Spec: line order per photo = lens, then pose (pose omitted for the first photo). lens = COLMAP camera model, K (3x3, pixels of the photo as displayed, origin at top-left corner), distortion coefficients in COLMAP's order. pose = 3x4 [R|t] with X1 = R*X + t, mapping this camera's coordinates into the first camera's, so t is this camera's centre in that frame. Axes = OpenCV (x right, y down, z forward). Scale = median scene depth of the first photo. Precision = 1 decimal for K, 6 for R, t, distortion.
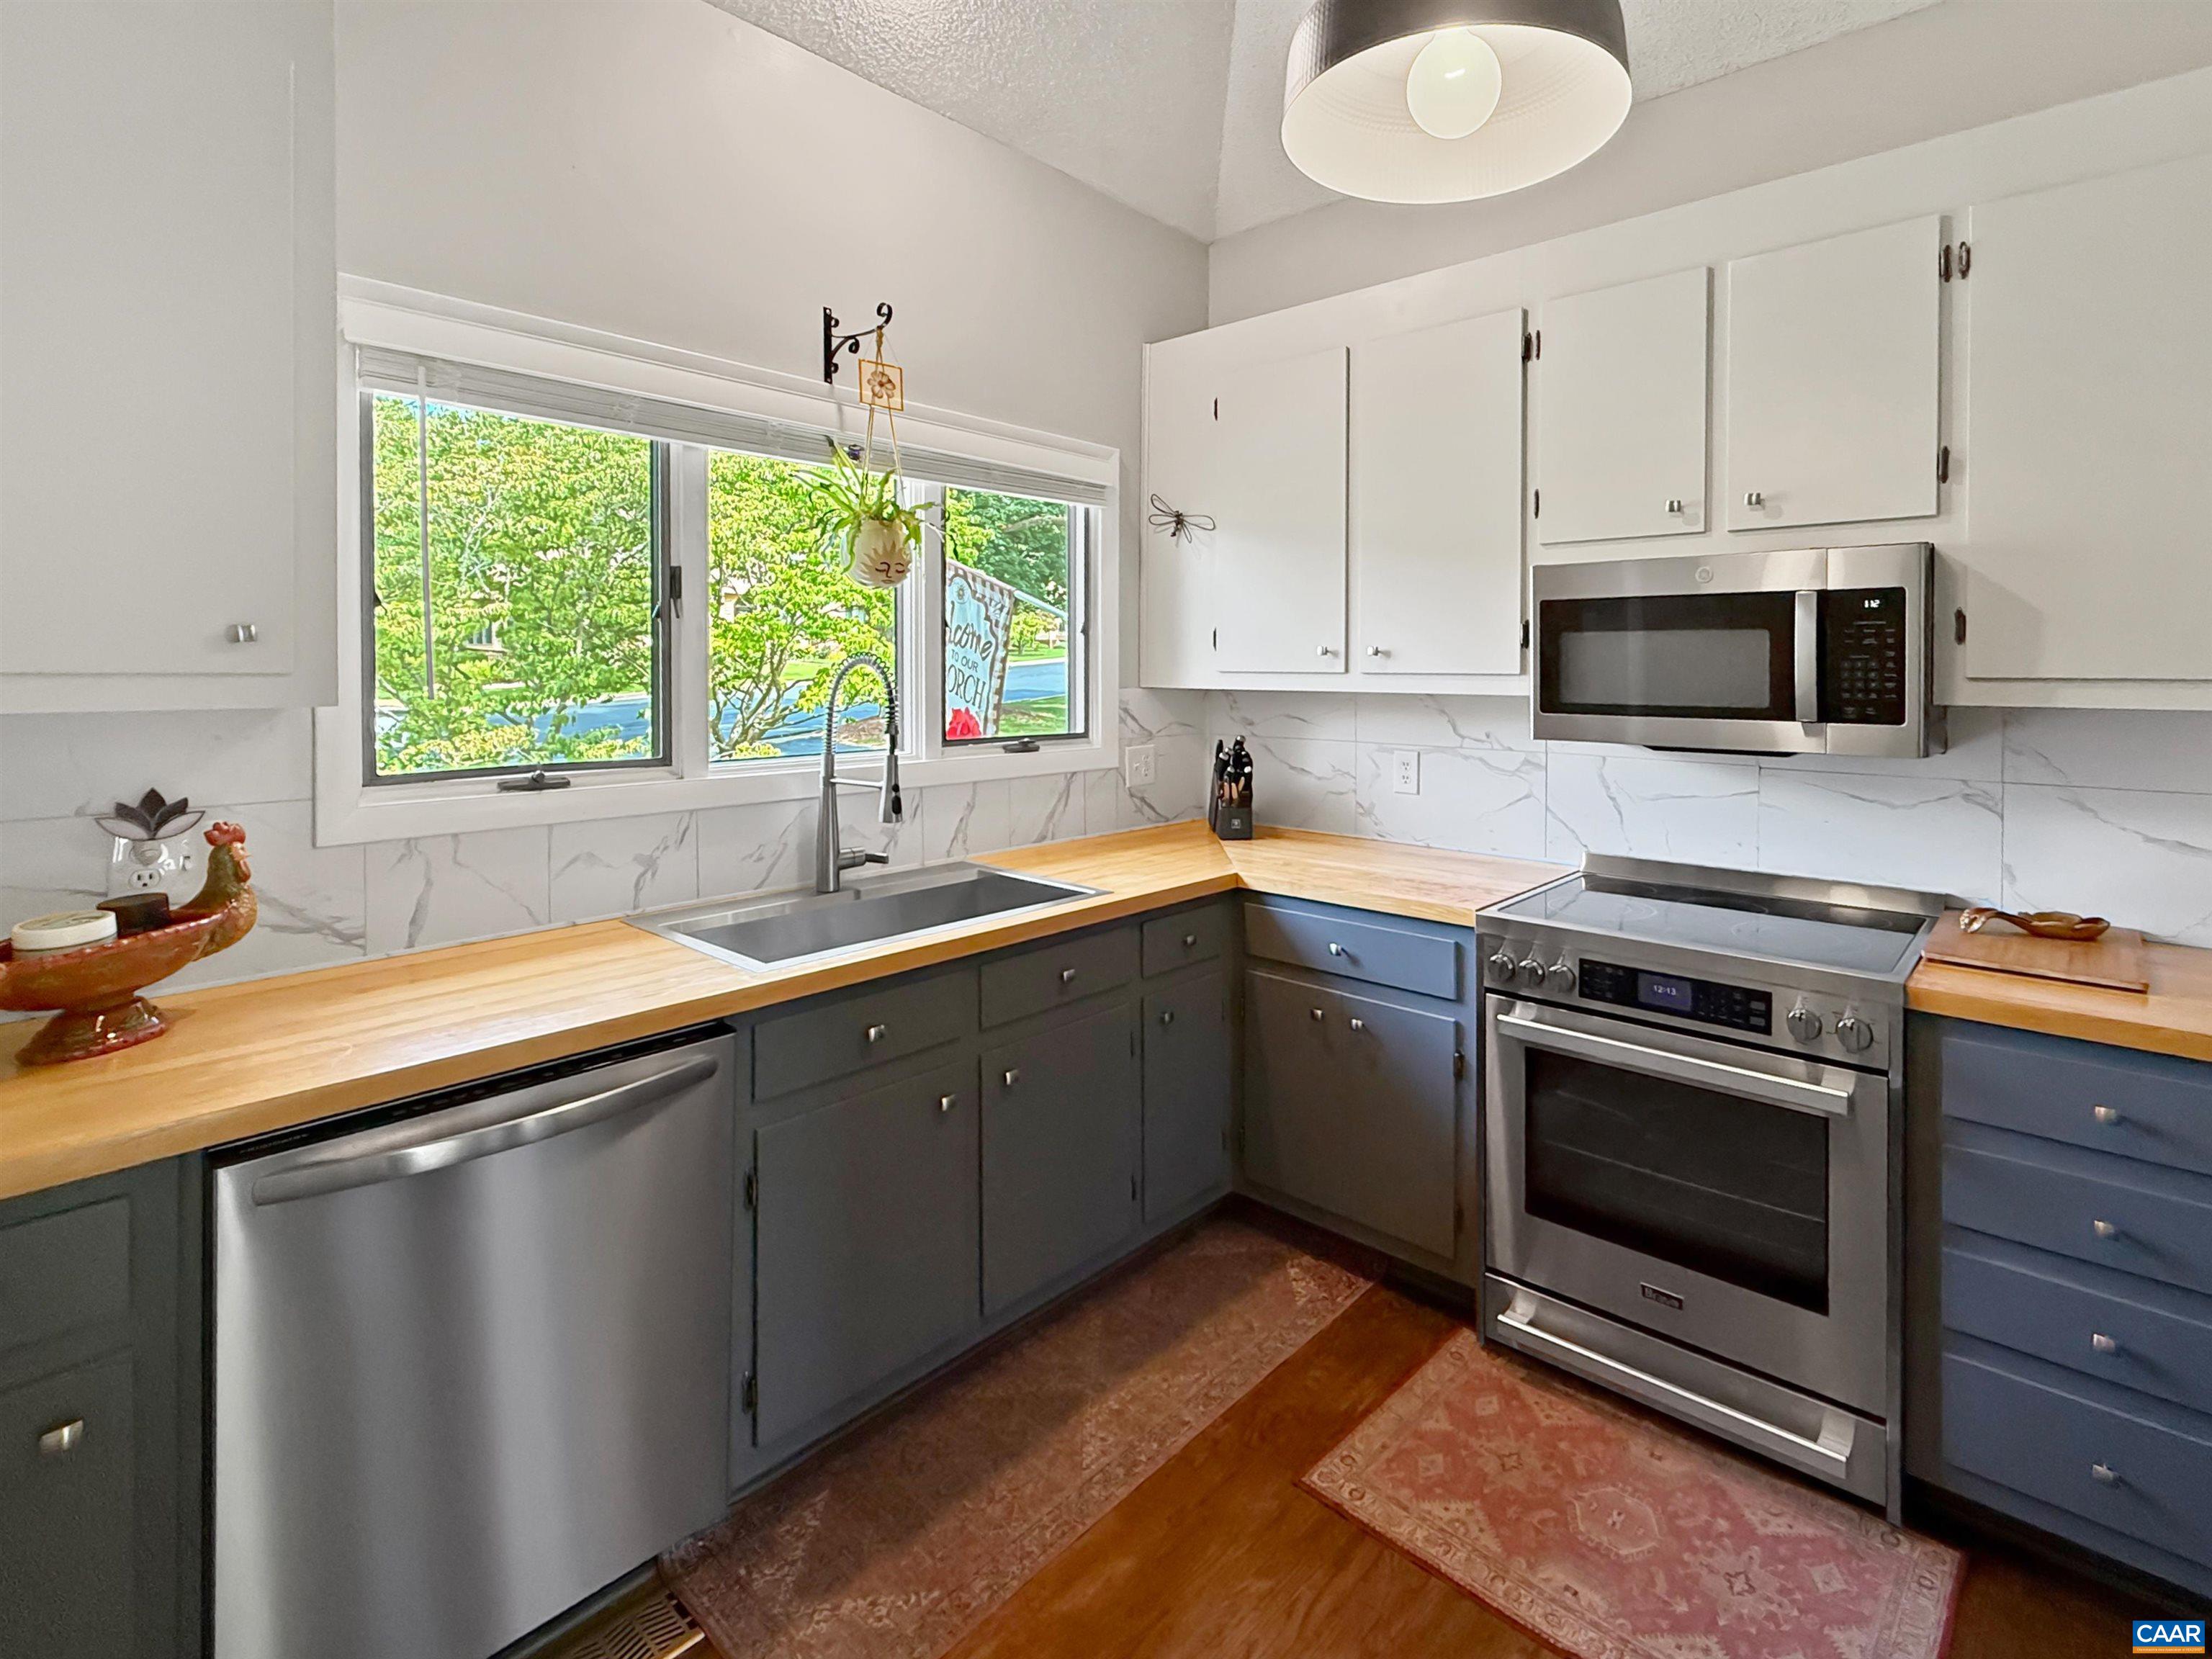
lens RADIAL K [[1079.2, 0, 1208.7], [0, 1079.2, 691.2], [0, 0, 1]] dist [-0.001445, 0.000264]
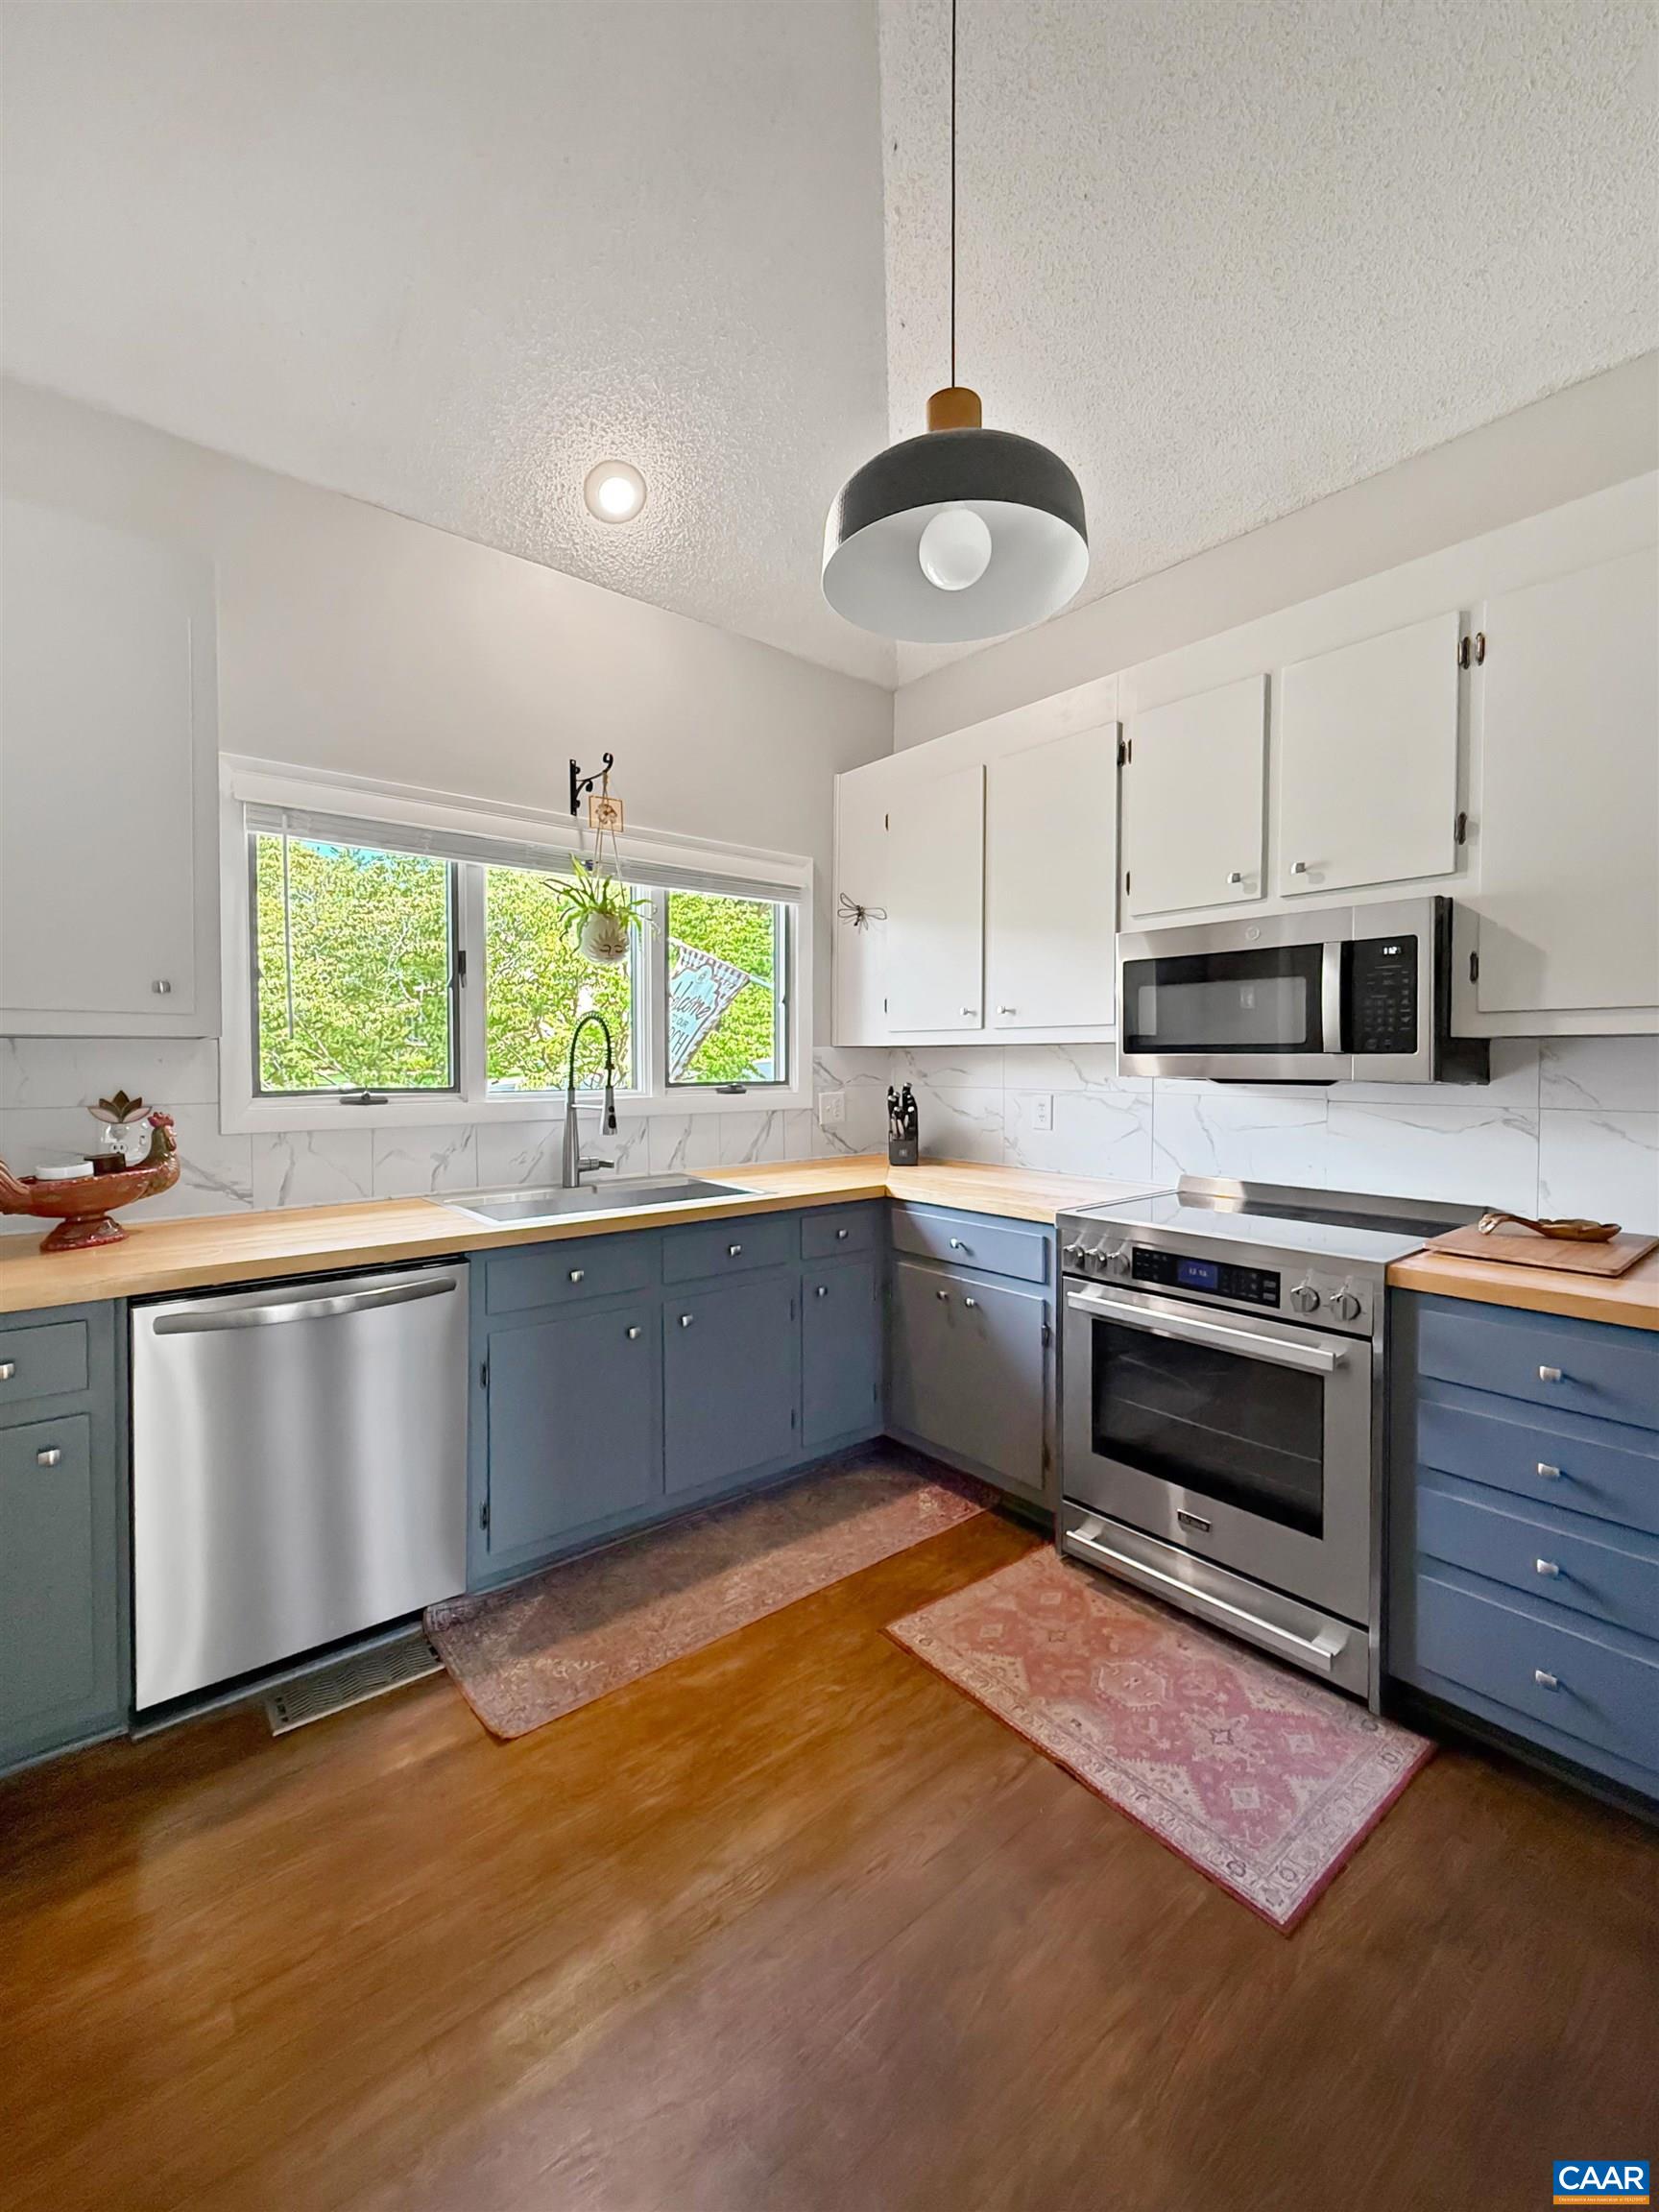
lens RADIAL K [[912.8, 0, 827.0], [0, 912.8, 1088.1], [0, 0, 1]] dist [-0.000066, -0.000018]
pose [[0.983666, -0.003161, -0.179977, 0.192178], [0.004728, 0.999955, 0.008278, 0.057514], [0.179942, -0.008993, 0.983636, -0.086477]]
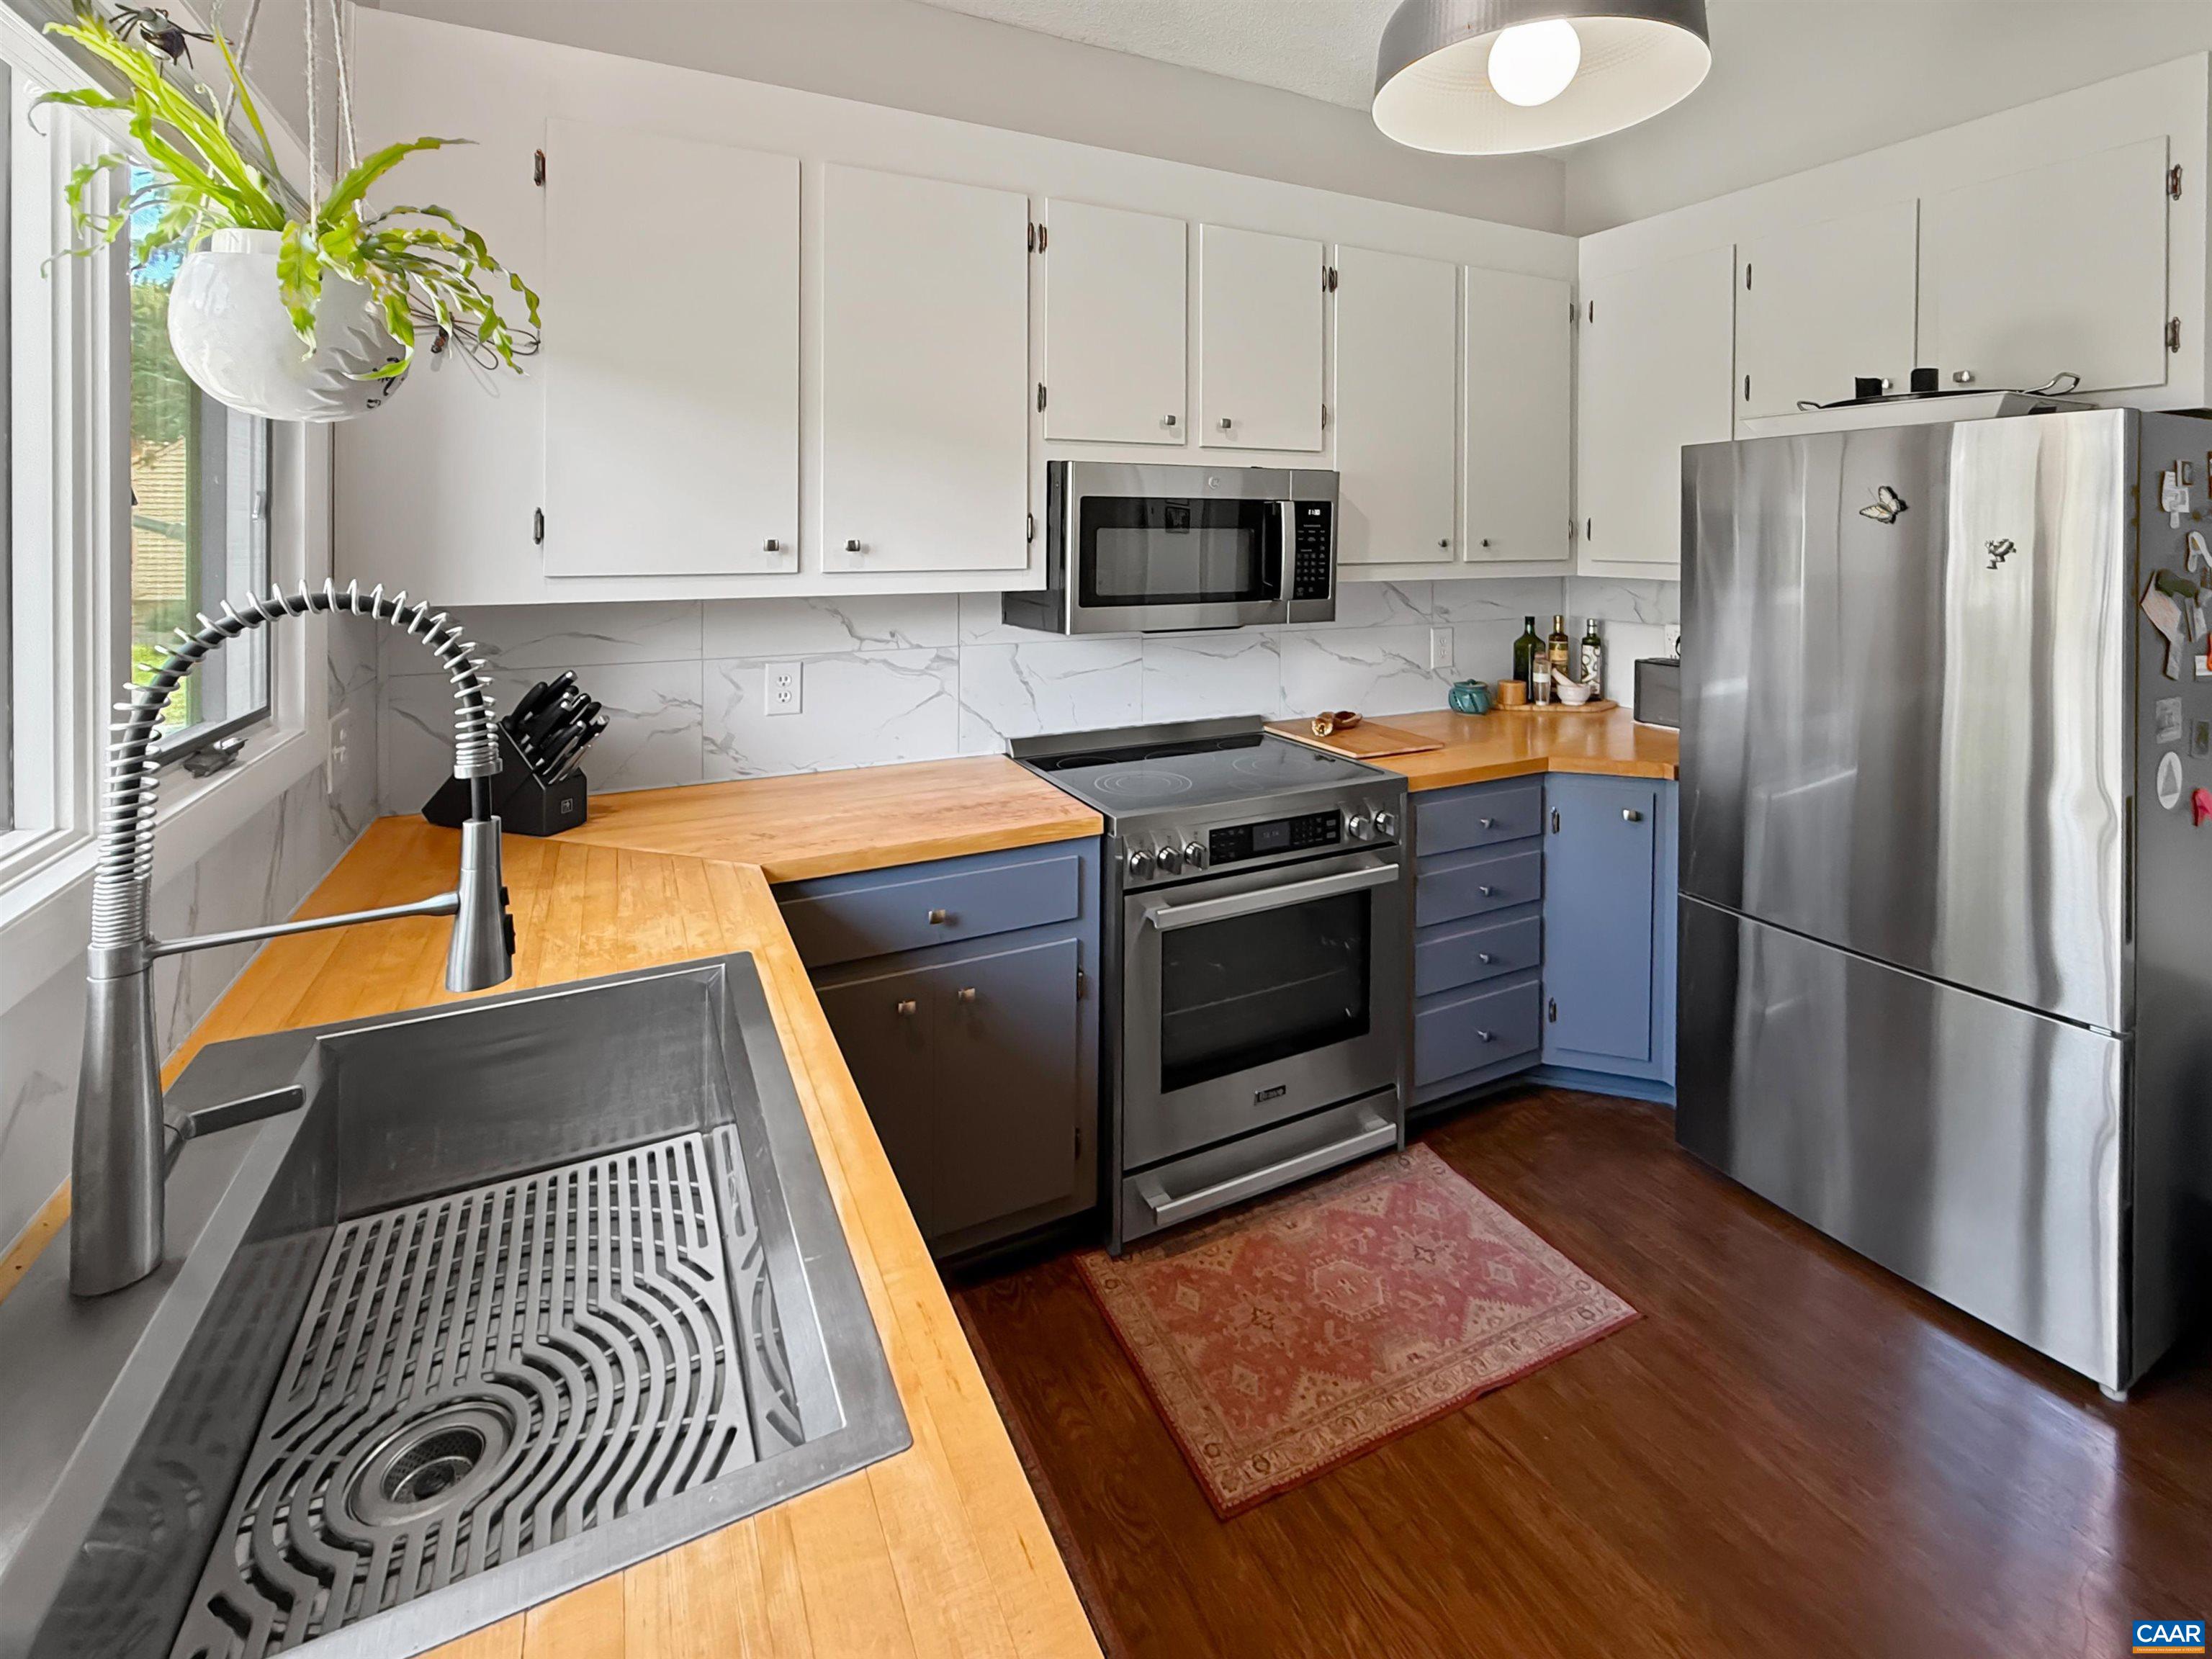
lens RADIAL K [[959.6, 0, 1237.0], [0, 959.6, 547.4], [0, 0, 1]] dist [0.000340, 0.000190]
pose [[0.386907, -0.017217, 0.921958, -0.540185], [0.023534, 0.999684, 0.008792, -0.047501], [-0.921818, 0.018296, 0.387190, 0.595742]]
